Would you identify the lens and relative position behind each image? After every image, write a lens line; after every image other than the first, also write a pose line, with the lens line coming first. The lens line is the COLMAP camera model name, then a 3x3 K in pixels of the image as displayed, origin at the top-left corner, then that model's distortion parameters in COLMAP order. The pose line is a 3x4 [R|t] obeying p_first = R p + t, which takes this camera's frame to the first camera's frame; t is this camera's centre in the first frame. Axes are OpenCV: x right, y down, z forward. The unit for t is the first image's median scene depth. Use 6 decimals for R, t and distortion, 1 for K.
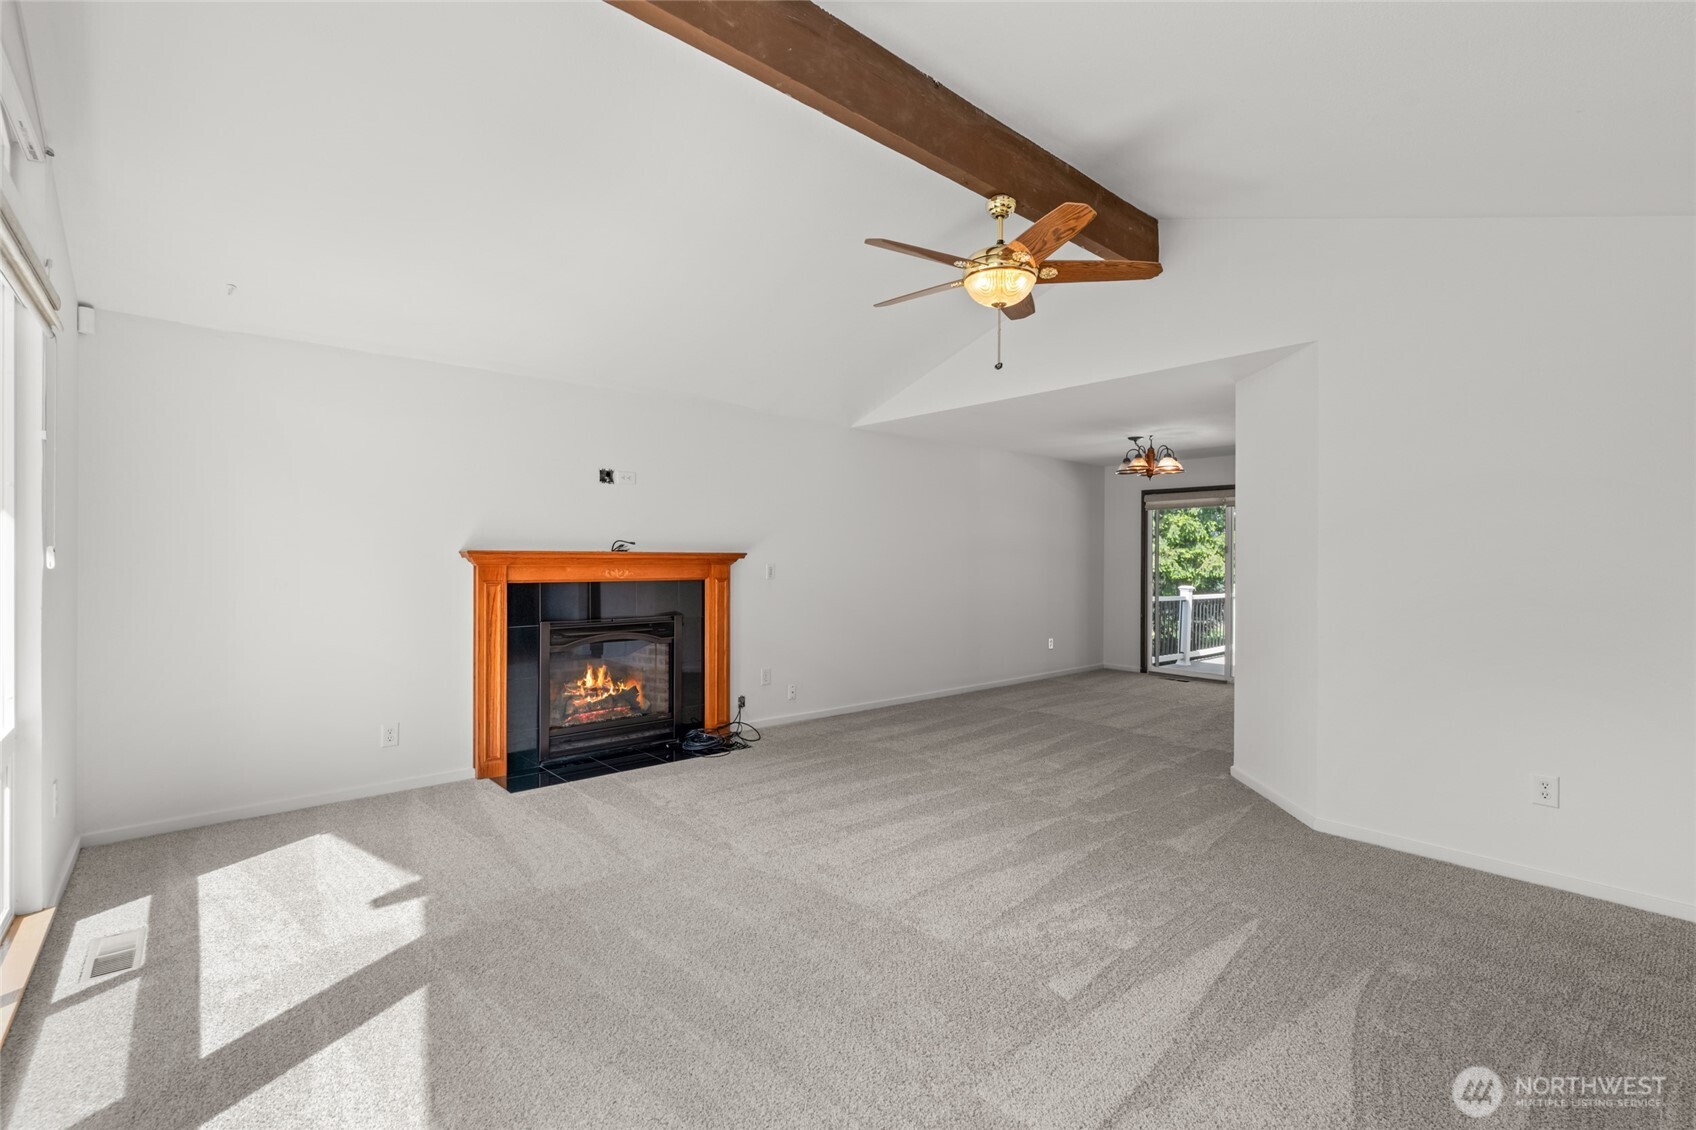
lens RADIAL K [[752.4, 0, 859.2], [0, 752.4, 557.6], [0, 0, 1]] dist [-0.002151, -0.000038]
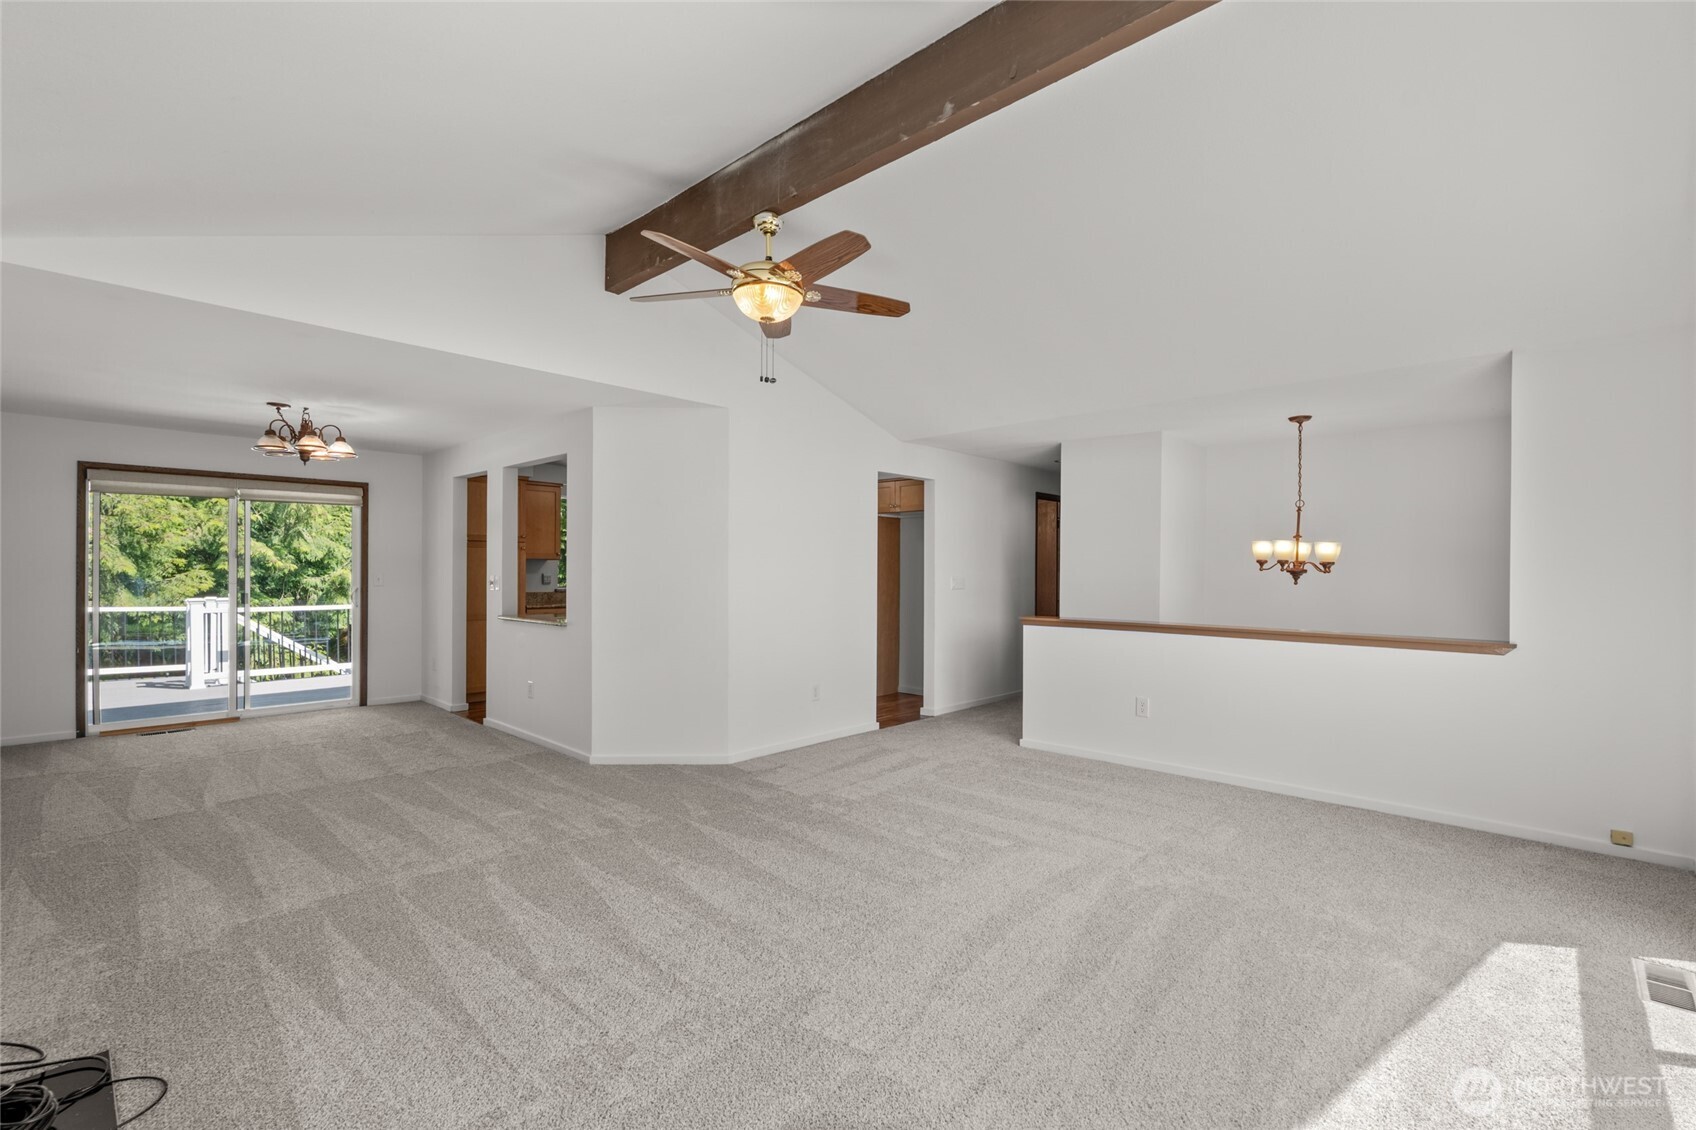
lens RADIAL K [[744.5, 0, 842.1], [0, 744.5, 569.8], [0, 0, 1]] dist [-0.001628, -0.000313]
pose [[-0.074949, -0.005375, 0.997173, -0.672249], [-0.003595, 0.999980, 0.005120, -0.000063], [-0.997181, -0.003201, -0.074967, 0.790910]]
